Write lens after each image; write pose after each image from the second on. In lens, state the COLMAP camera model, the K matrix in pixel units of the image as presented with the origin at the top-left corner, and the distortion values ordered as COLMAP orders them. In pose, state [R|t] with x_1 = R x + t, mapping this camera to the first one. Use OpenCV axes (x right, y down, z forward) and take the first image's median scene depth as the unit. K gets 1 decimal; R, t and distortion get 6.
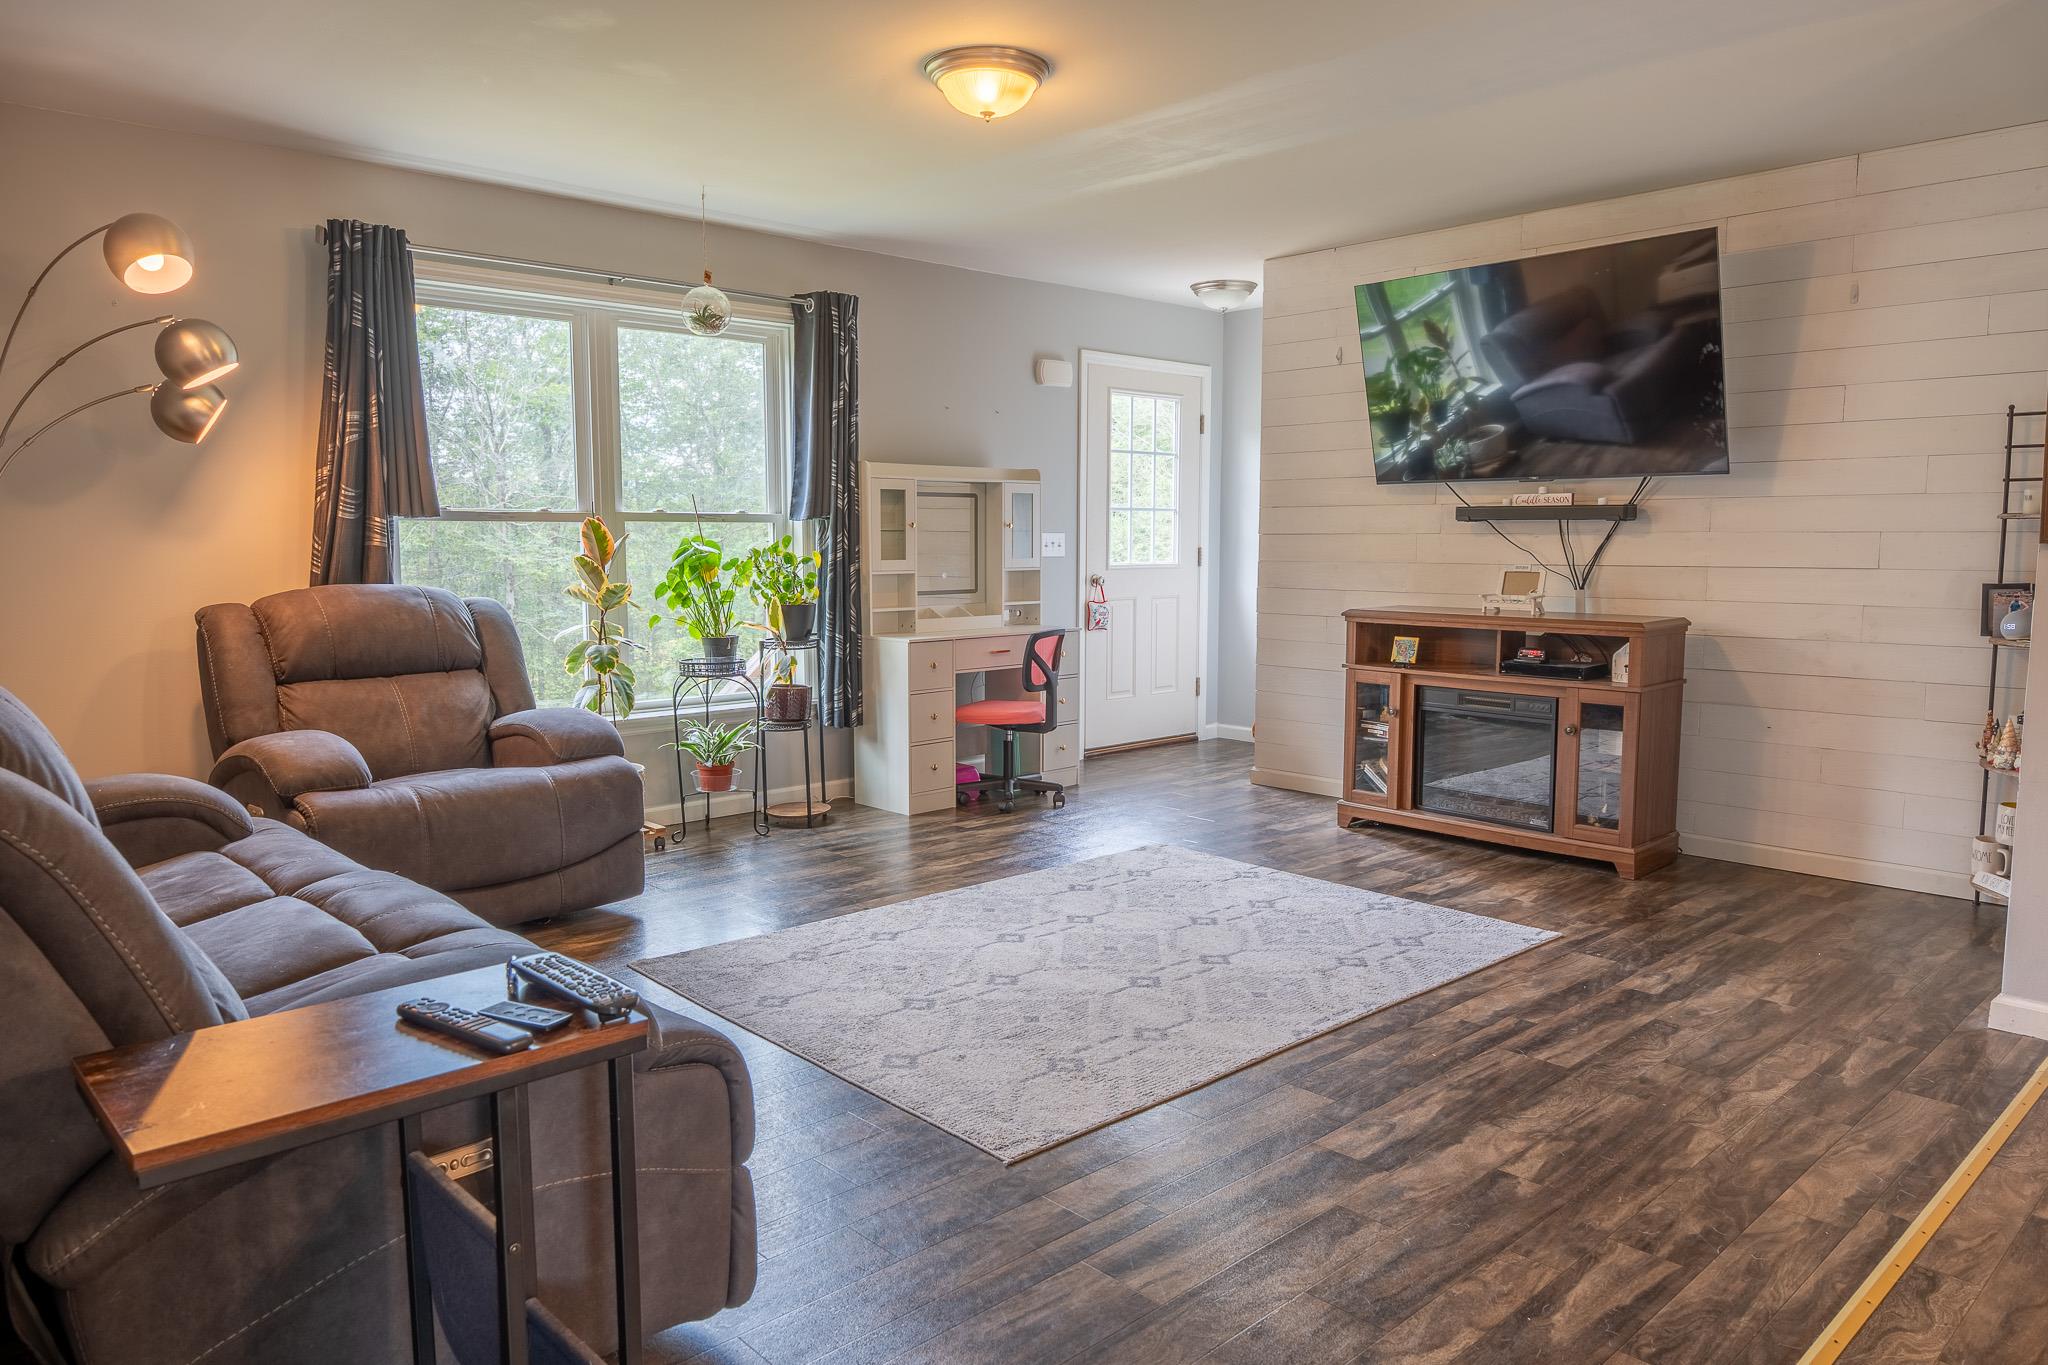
lens RADIAL K [[1366.2, 0, 1018.3], [0, 1366.2, 681.0], [0, 0, 1]] dist [0.002360, -0.010196]
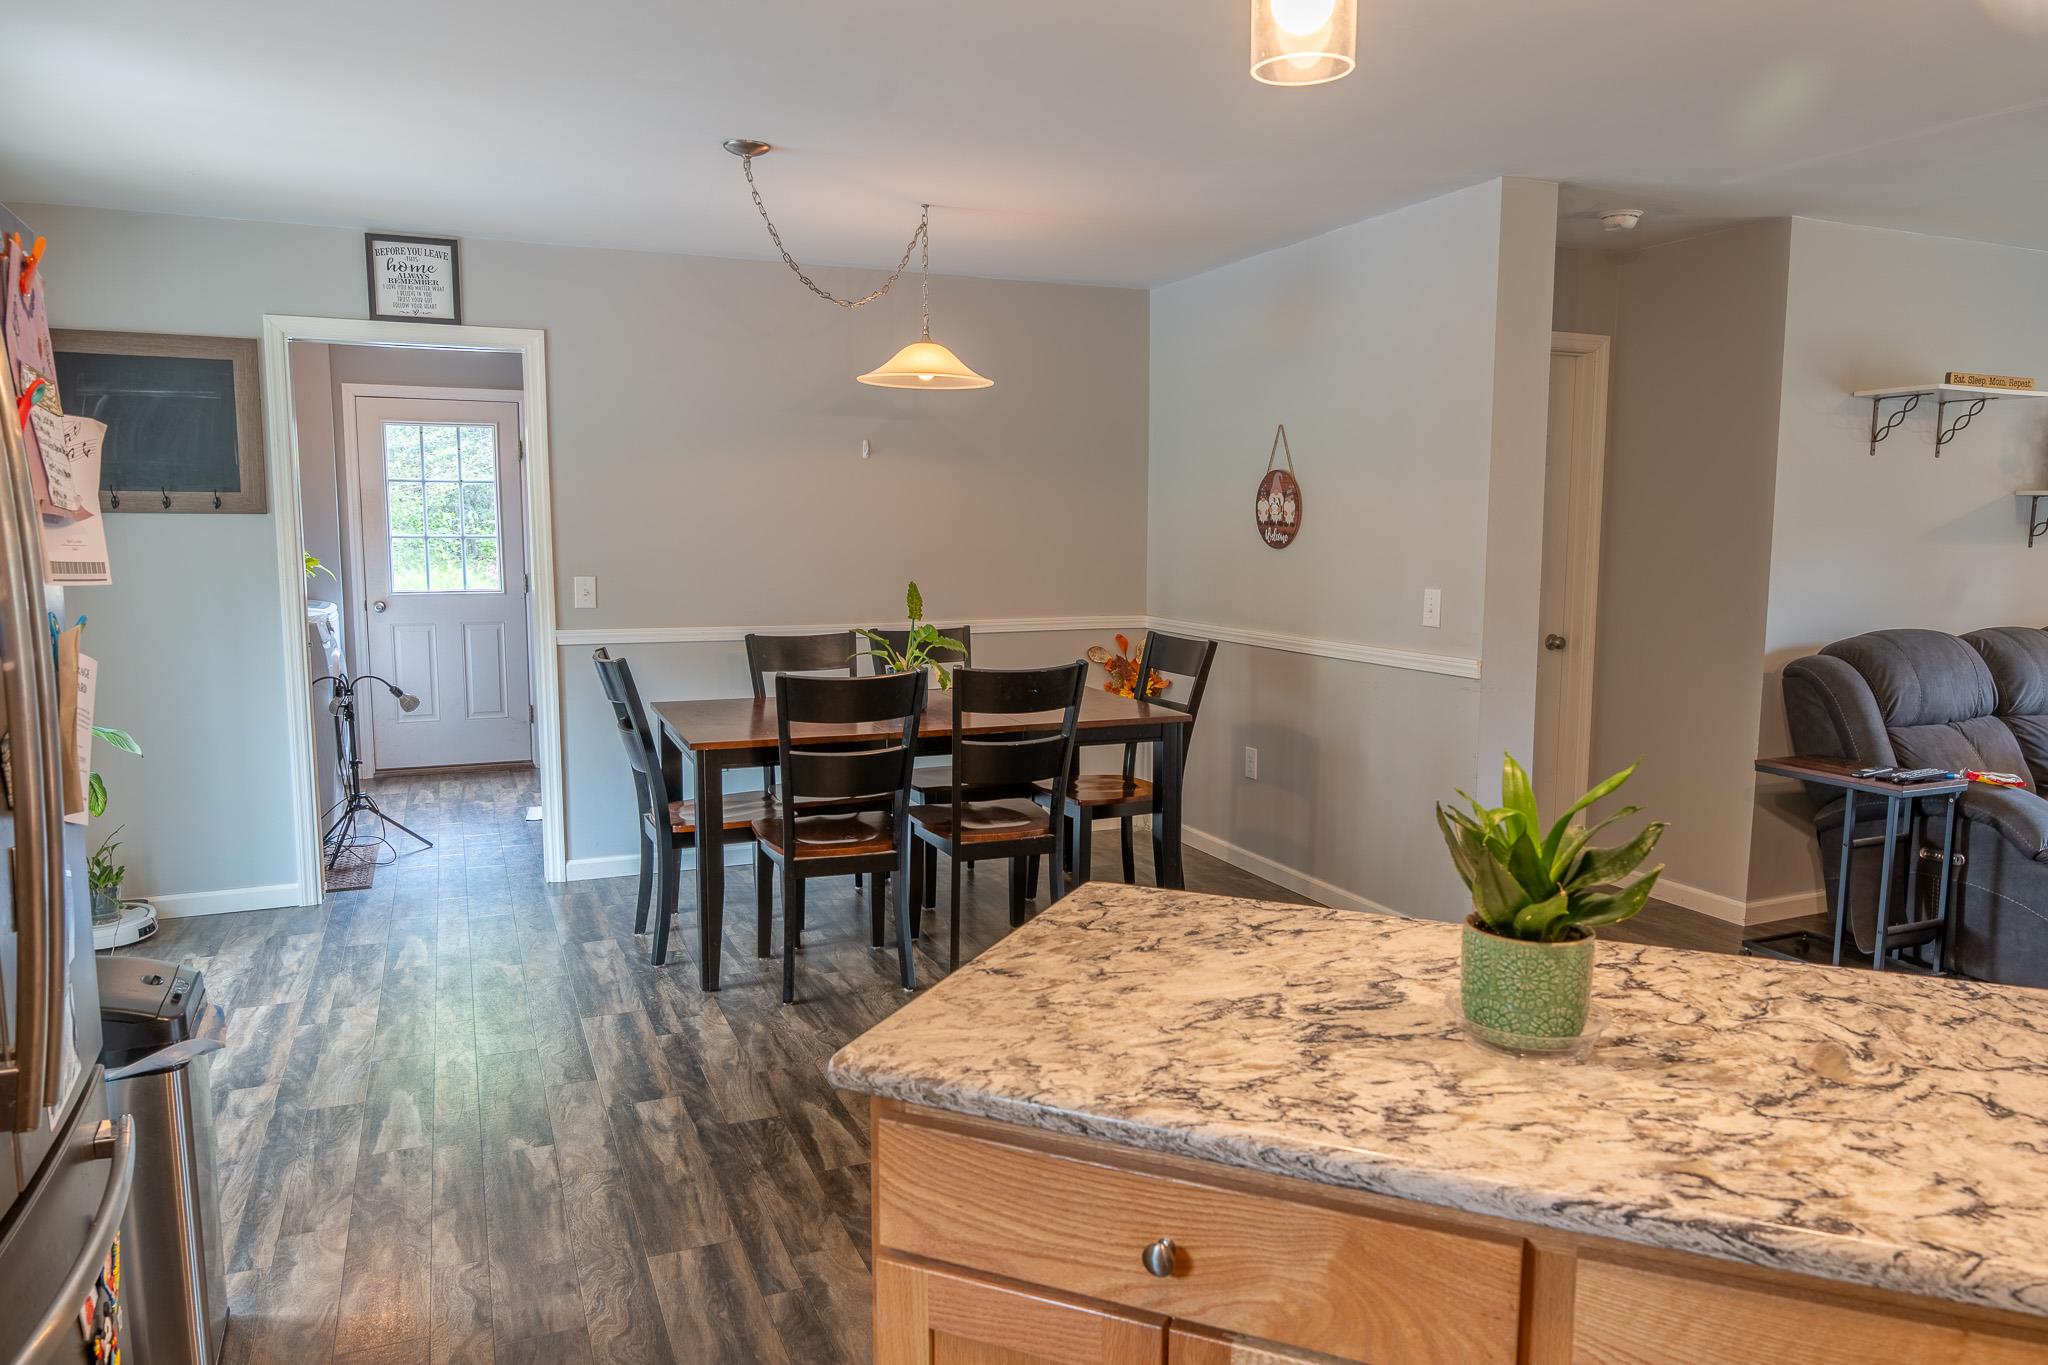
lens RADIAL K [[1366.2, 0, 1027.7], [0, 1366.2, 684.5], [0, 0, 1]] dist [0.002360, -0.010196]
pose [[-0.345586, 0.112554, -0.931613, 1.304463], [-0.104295, 0.982023, 0.157333, -0.296869], [0.932573, 0.151534, -0.327634, 2.062462]]
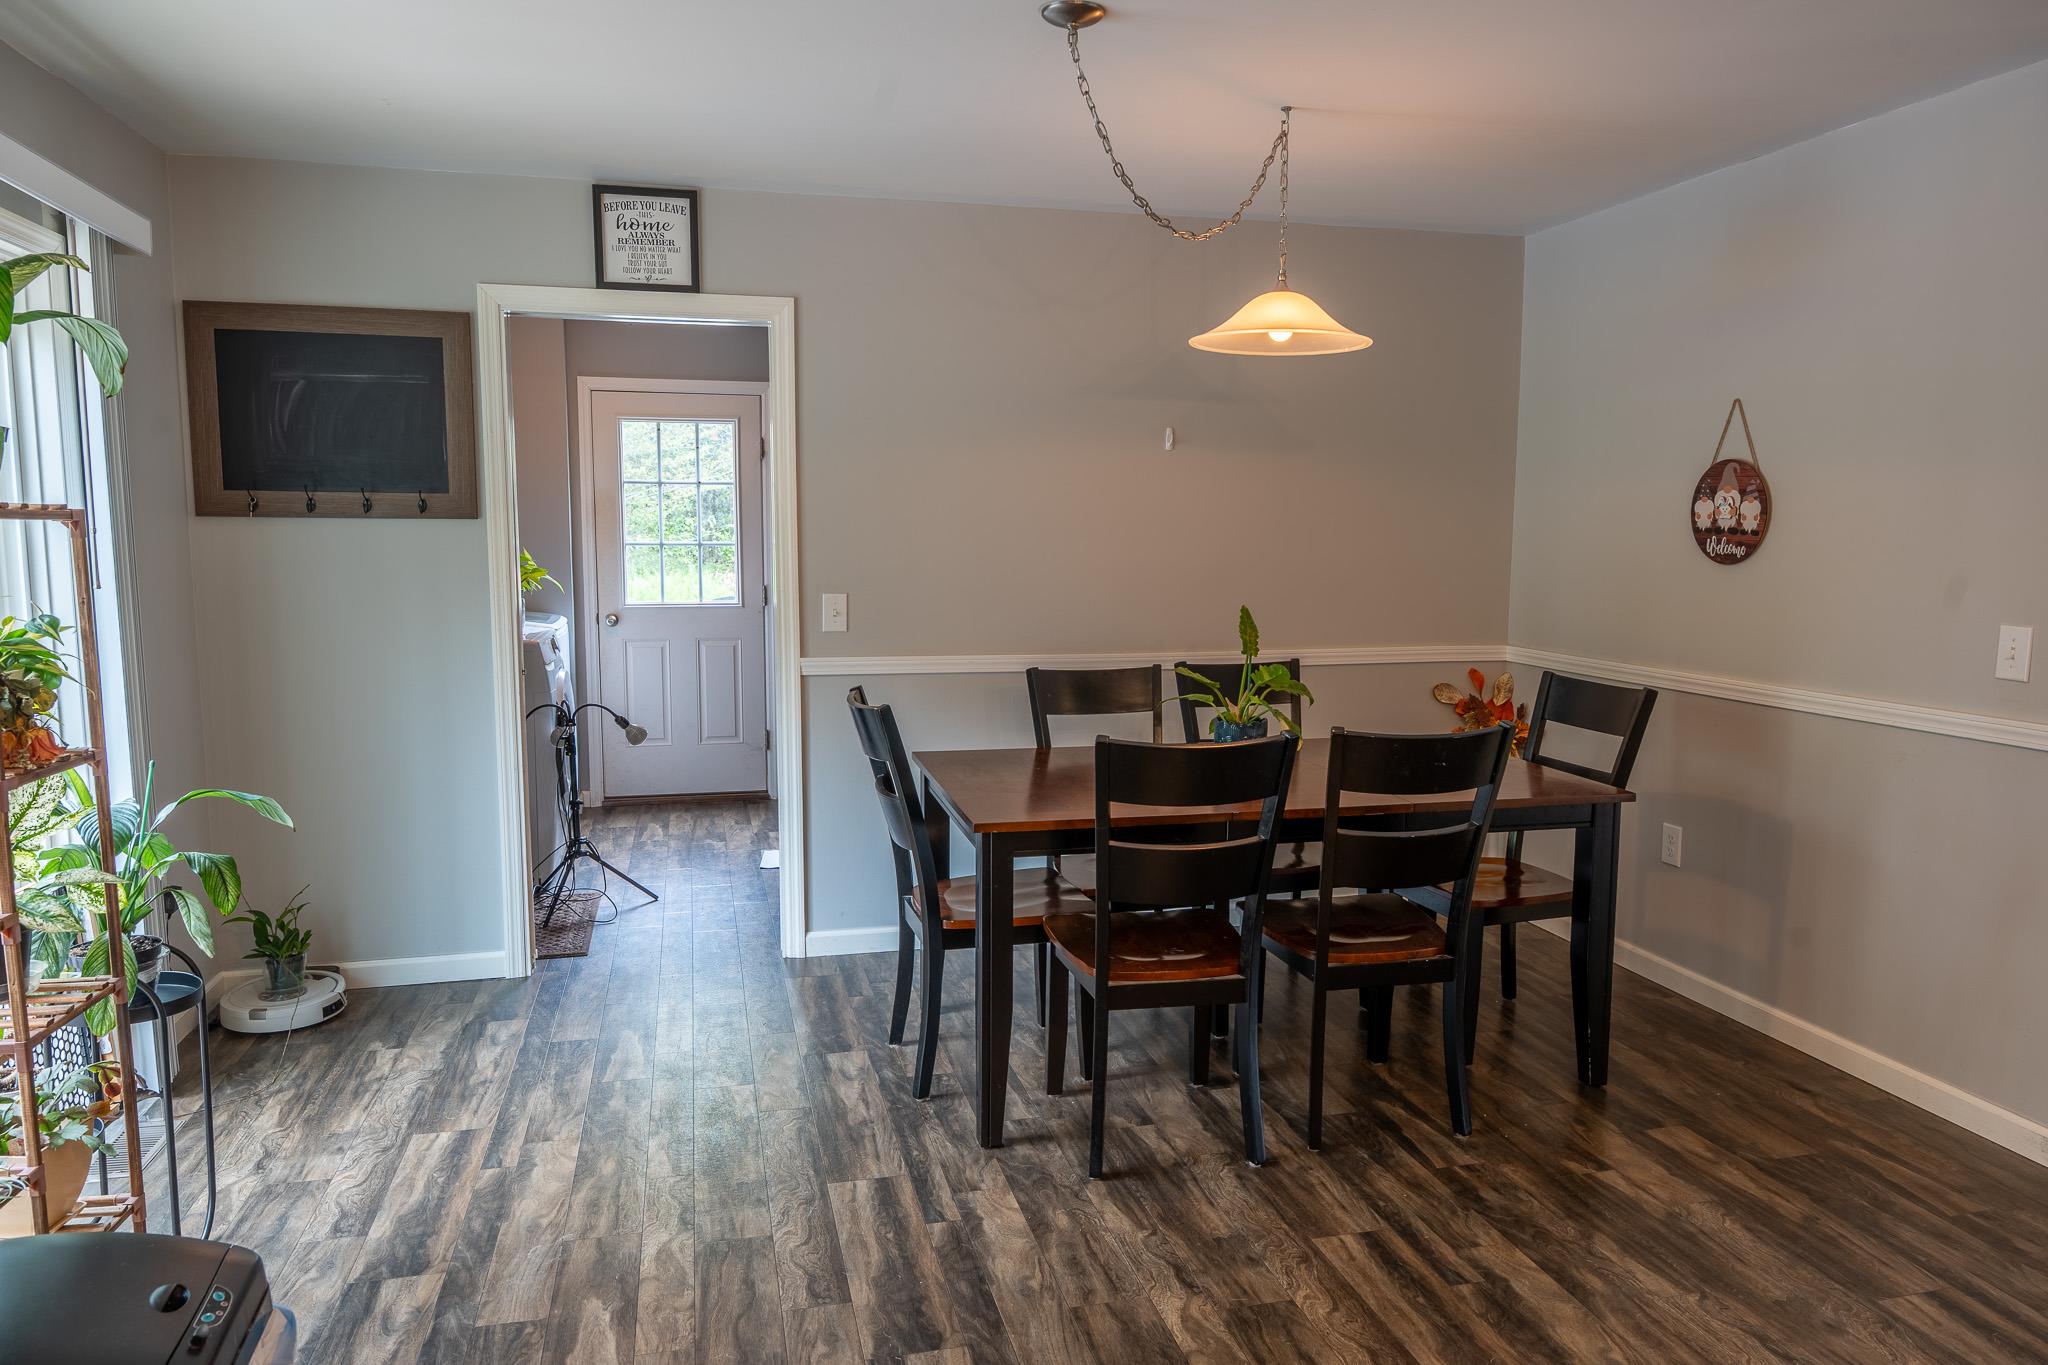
lens RADIAL K [[1366.2, 0, 1021.7], [0, 1366.2, 681.3], [0, 0, 1]] dist [0.002360, -0.010196]
pose [[-0.493678, 0.099486, -0.863936, 1.029862], [-0.096638, 0.981006, 0.168189, -0.271350], [0.864259, 0.166520, -0.474687, 1.823309]]
